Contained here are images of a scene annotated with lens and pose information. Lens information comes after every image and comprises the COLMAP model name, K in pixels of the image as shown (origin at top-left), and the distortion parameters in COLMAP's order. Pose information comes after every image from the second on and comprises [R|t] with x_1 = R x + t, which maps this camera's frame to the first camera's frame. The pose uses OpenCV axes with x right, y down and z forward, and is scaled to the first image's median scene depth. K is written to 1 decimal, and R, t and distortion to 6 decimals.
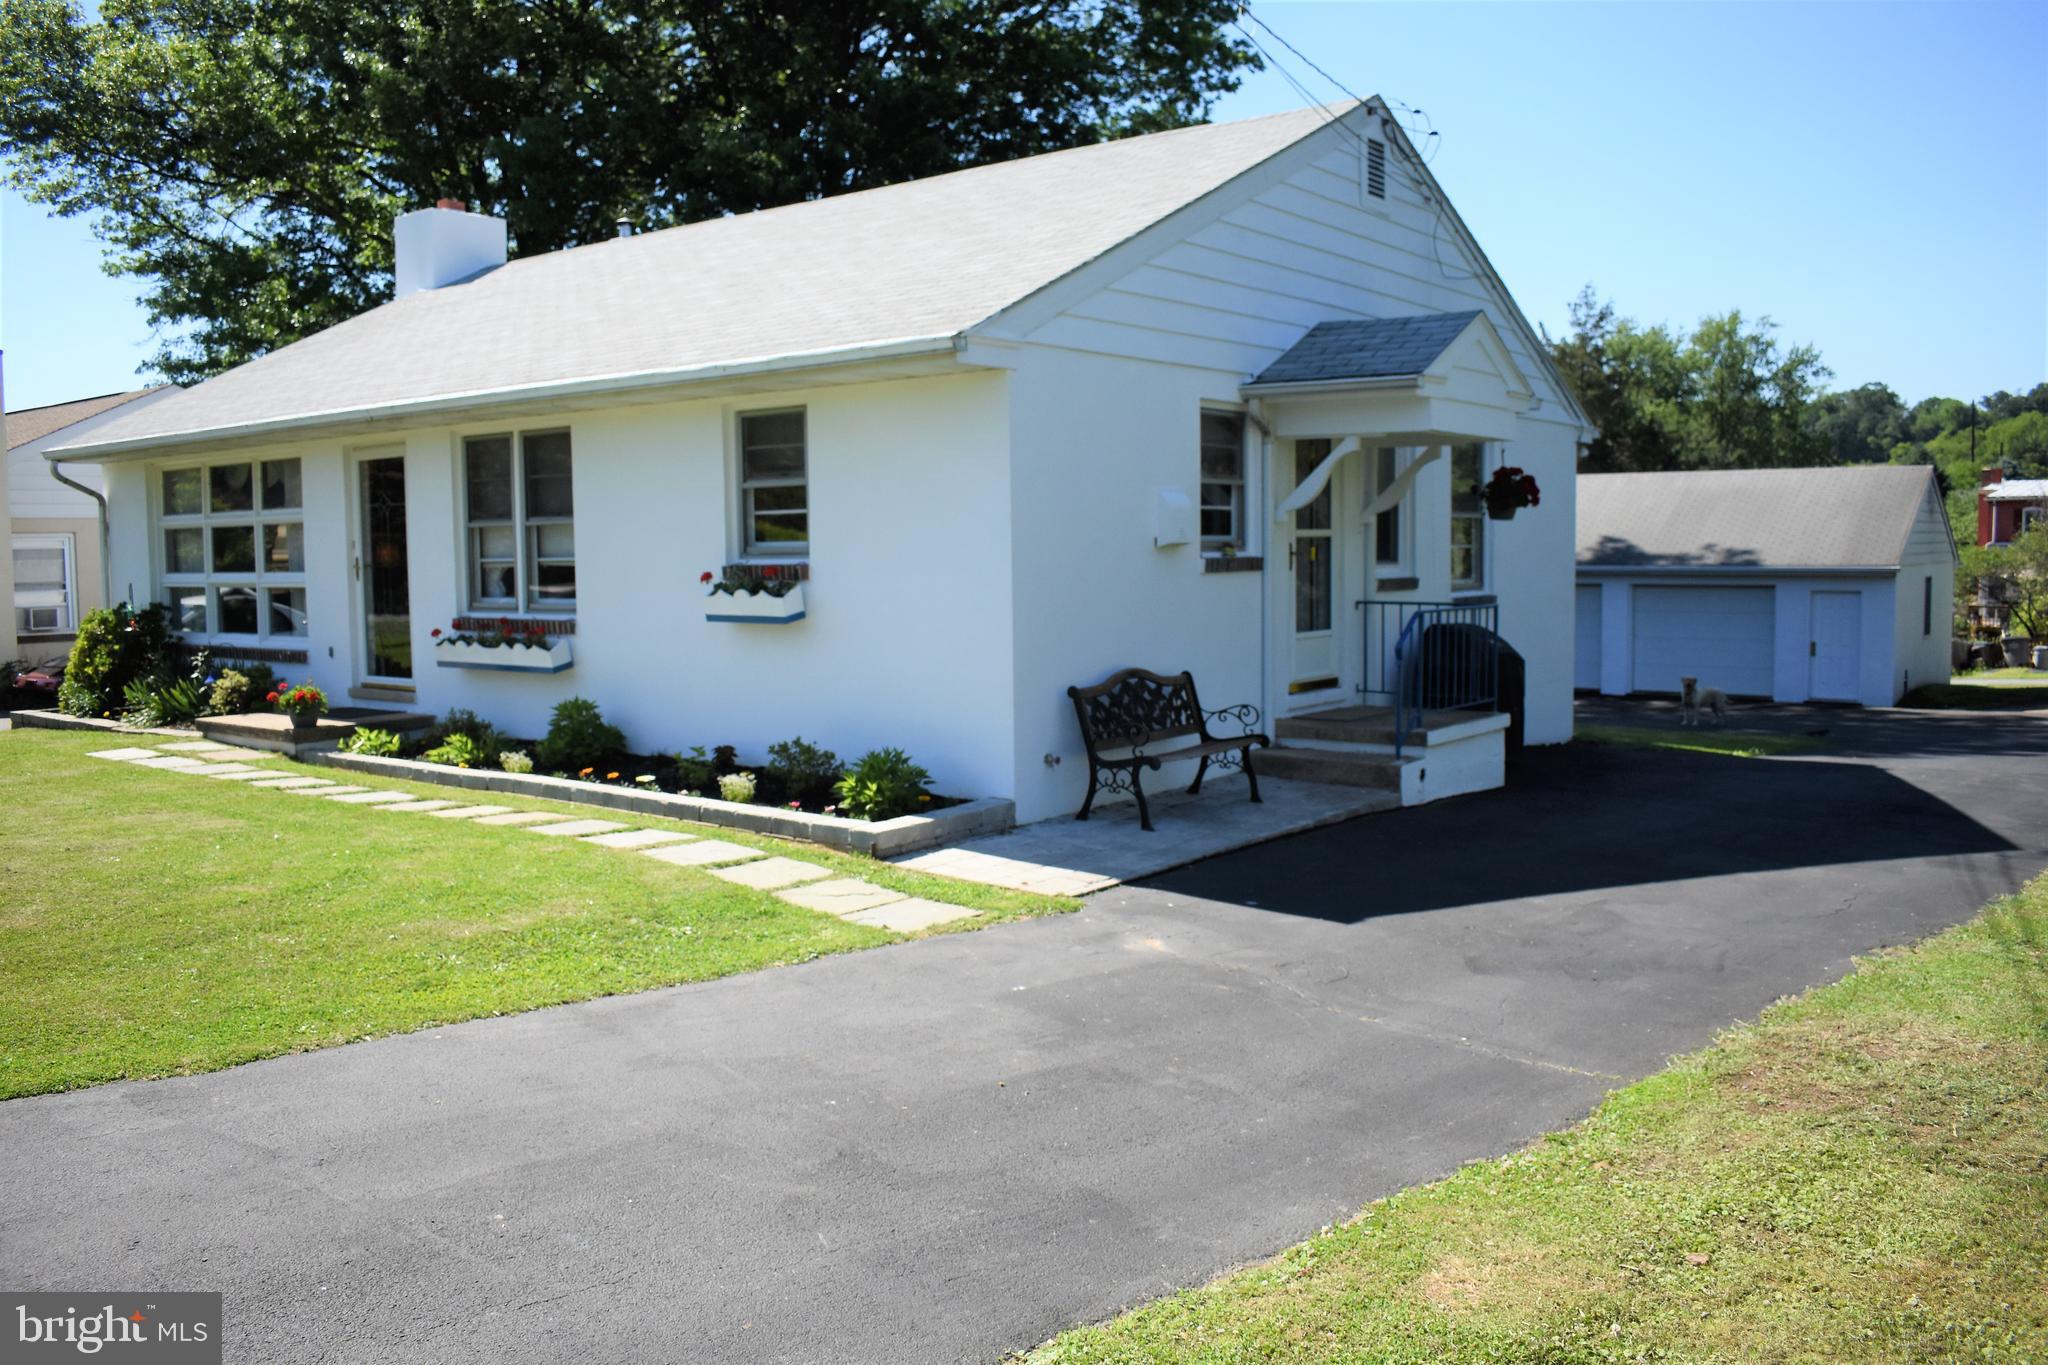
lens RADIAL K [[1611.3, 0, 1024.0], [0, 1611.3, 682.5], [0, 0, 1]] dist [-0.091268, 0.006356]
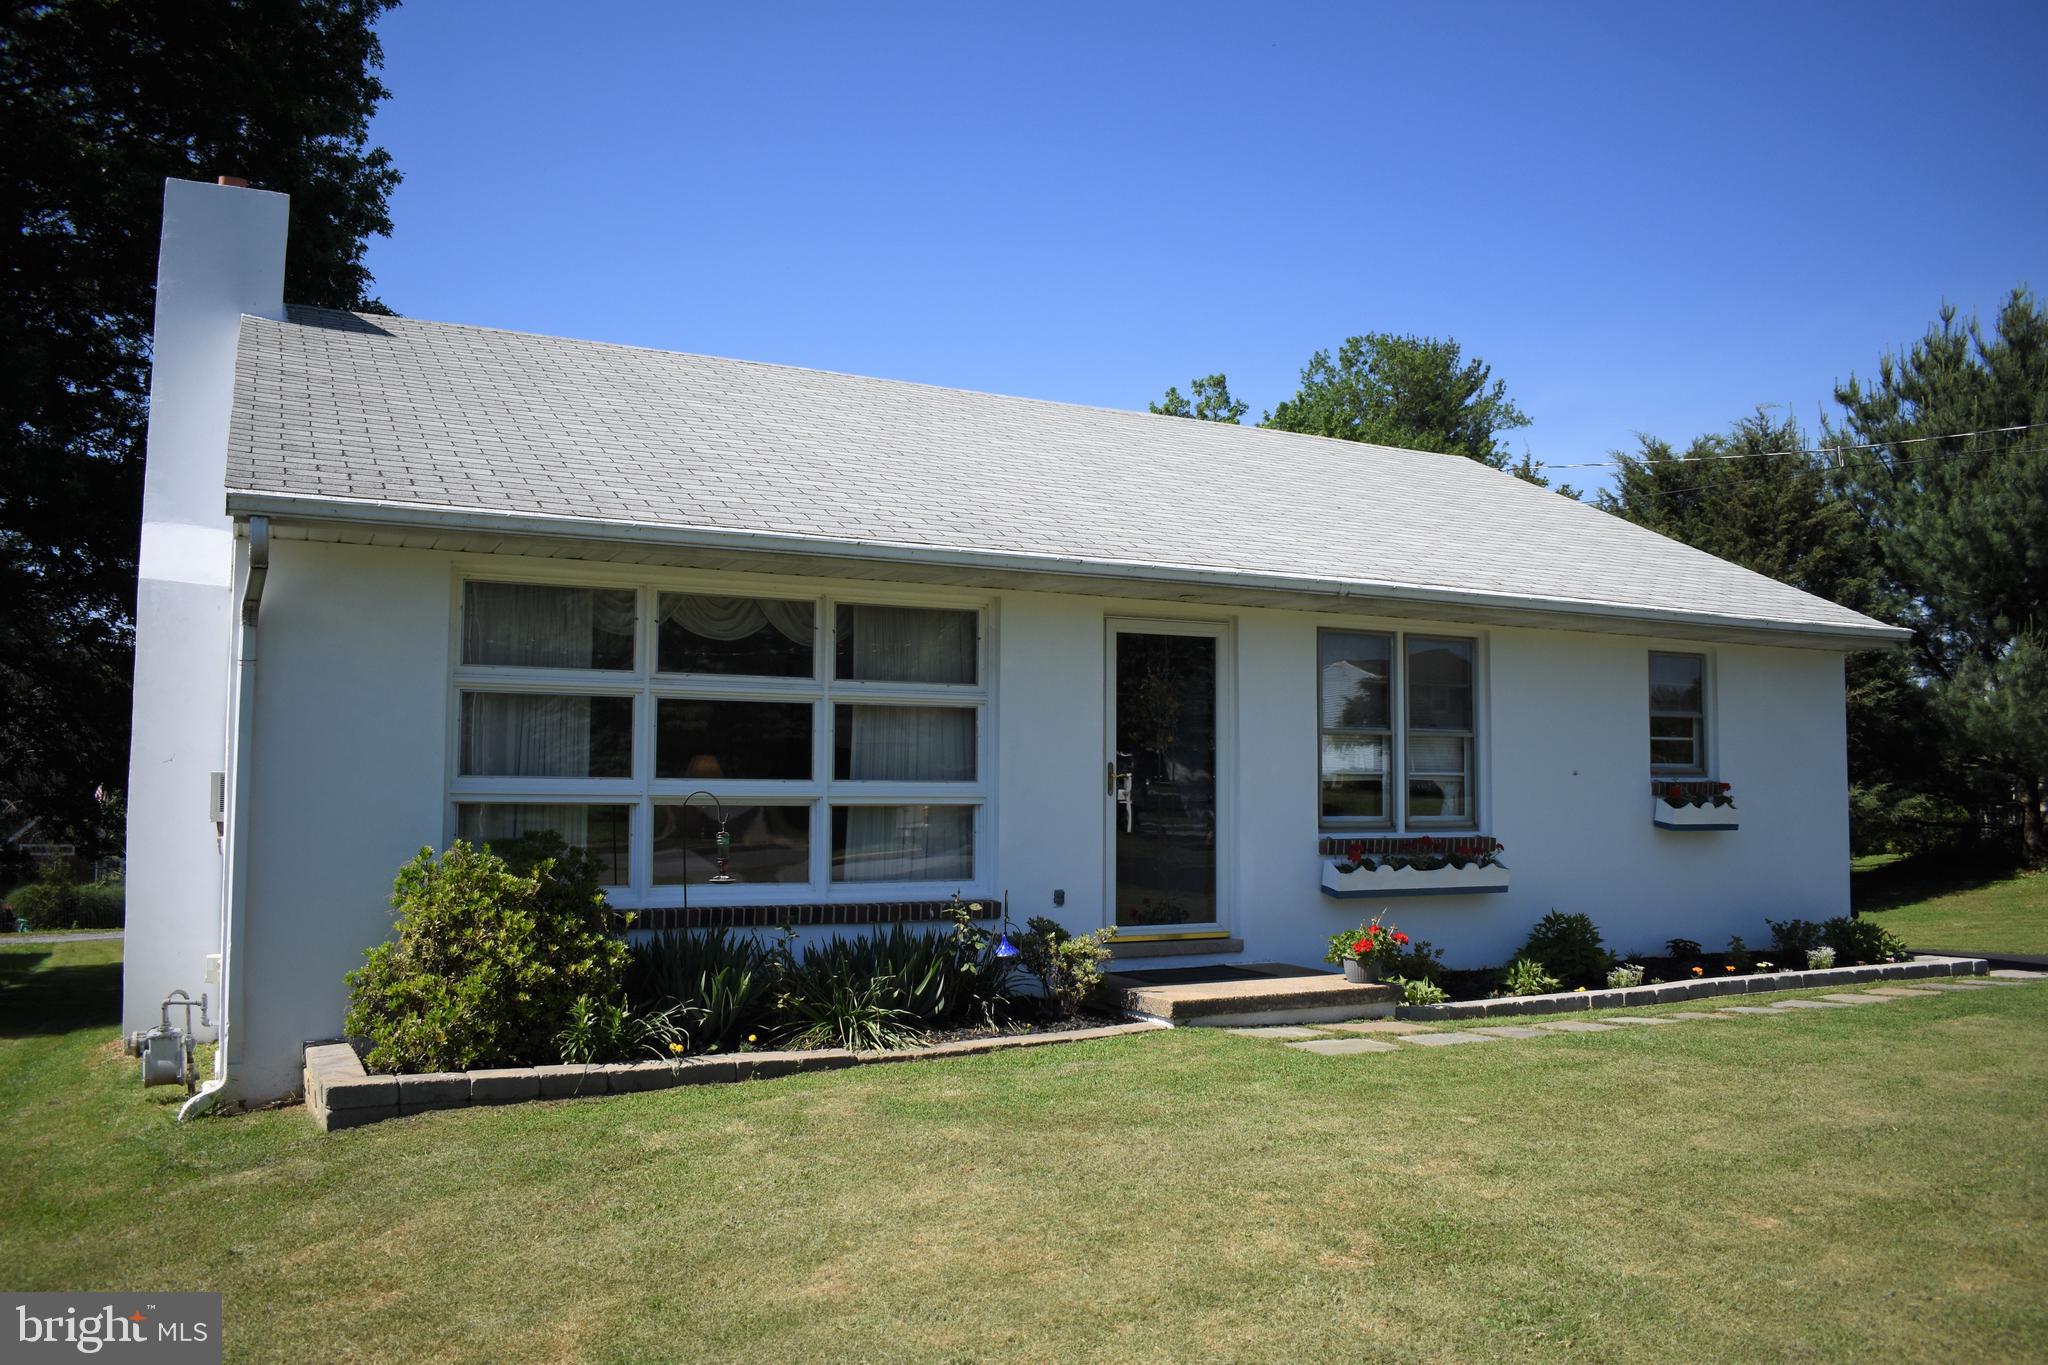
lens RADIAL K [[1611.3, 0, 1024.0], [0, 1611.3, 682.5], [0, 0, 1]] dist [-0.091268, 0.006356]
pose [[0.430501, 0.074220, 0.899534, -1.274231], [0.063217, 0.991687, -0.112078, -0.040691], [-0.900374, 0.105116, 0.422230, 0.831564]]
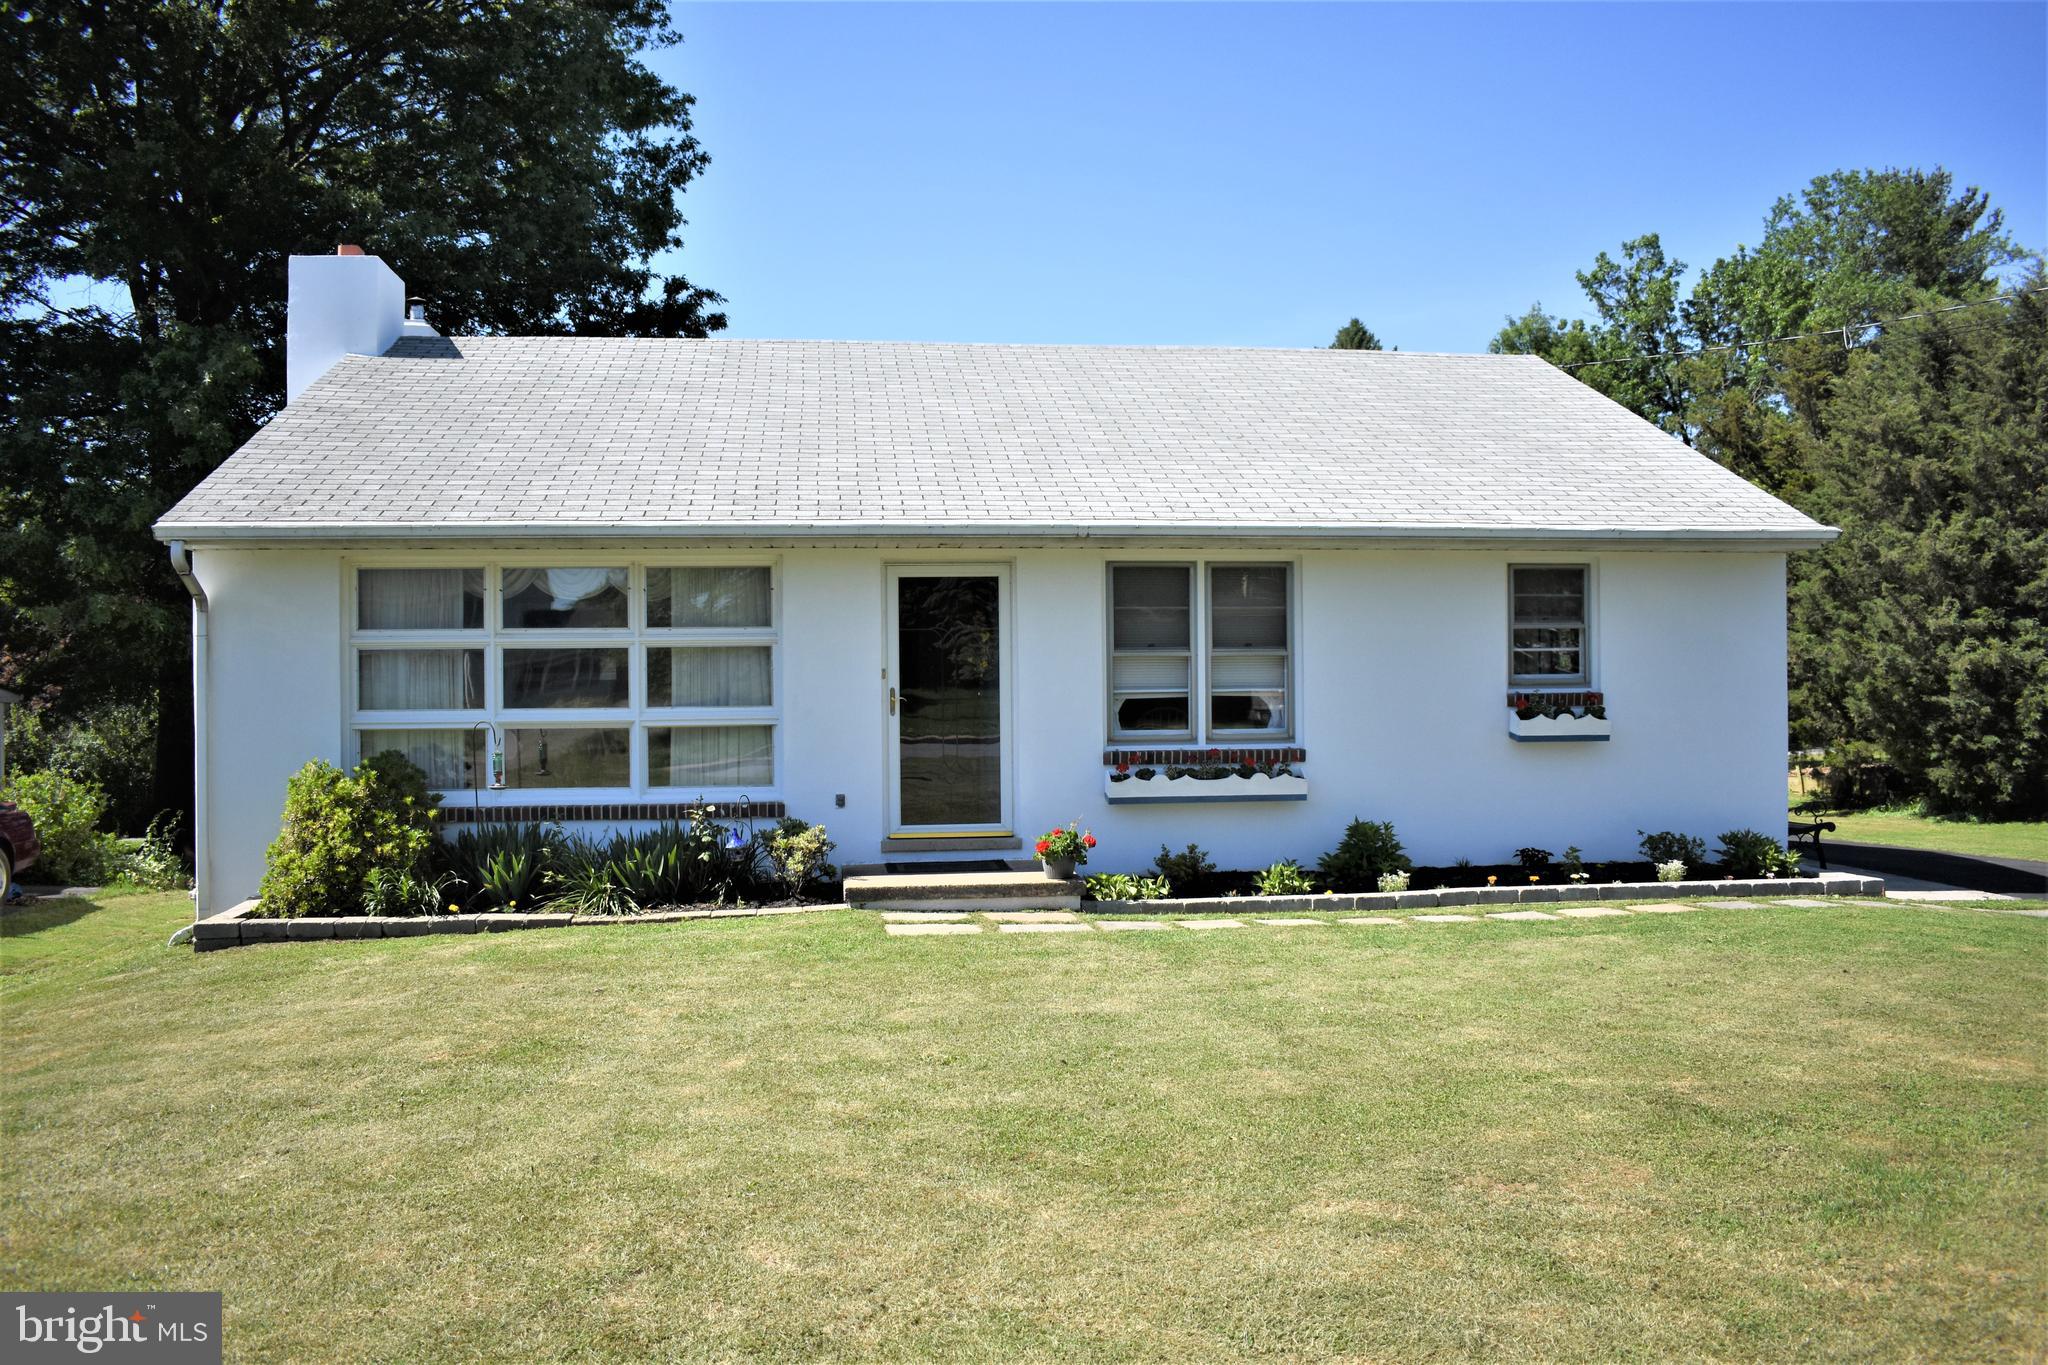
lens RADIAL K [[1611.3, 0, 1024.0], [0, 1611.3, 682.5], [0, 0, 1]] dist [-0.091268, 0.006356]
pose [[0.717179, 0.000649, 0.696889, -1.131517], [0.058467, 0.996418, -0.061098, -0.027998], [-0.694432, 0.084563, 0.714572, 0.373680]]
